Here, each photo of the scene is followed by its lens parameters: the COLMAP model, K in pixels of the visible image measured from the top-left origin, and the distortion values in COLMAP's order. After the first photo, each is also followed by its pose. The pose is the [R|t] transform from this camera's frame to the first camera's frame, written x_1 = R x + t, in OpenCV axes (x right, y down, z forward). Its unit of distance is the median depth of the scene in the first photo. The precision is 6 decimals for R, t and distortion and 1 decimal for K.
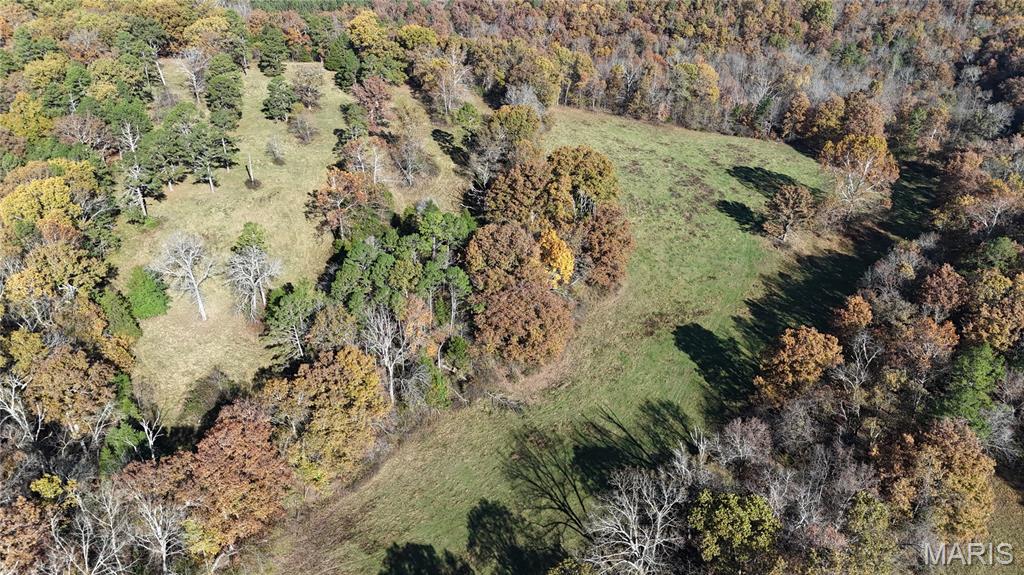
lens RADIAL K [[753.5, 0, 510.9], [0, 753.5, 288.5], [0, 0, 1]] dist [0.053568, -0.036105]
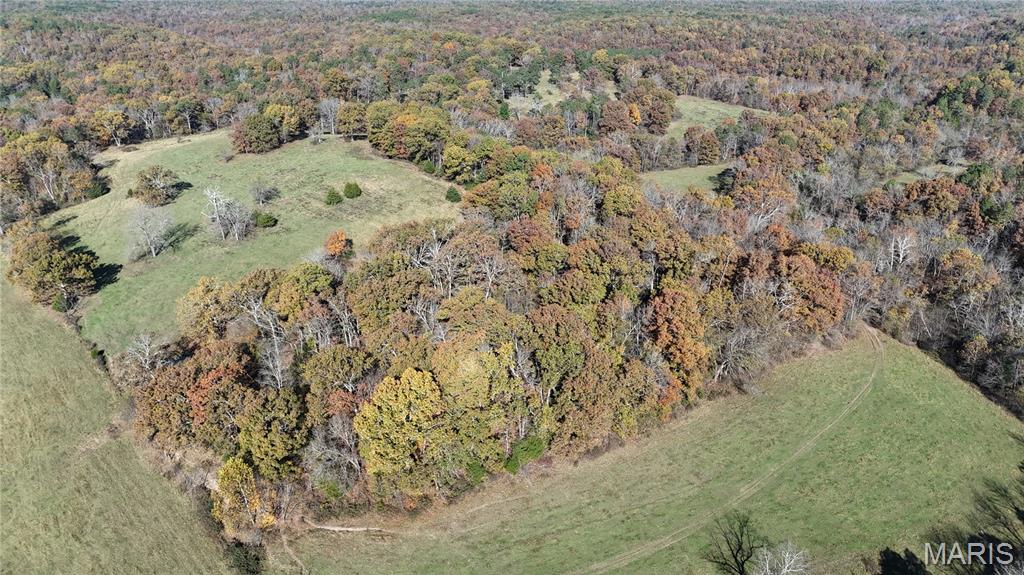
lens RADIAL K [[753.5, 0, 514.2], [0, 753.5, 289.0], [0, 0, 1]] dist [0.053568, -0.036105]
pose [[0.934632, 0.133746, -0.329506, 0.402104], [-0.170139, 0.981827, -0.084073, 0.561037], [0.312274, 0.134639, 0.940403, -1.070551]]
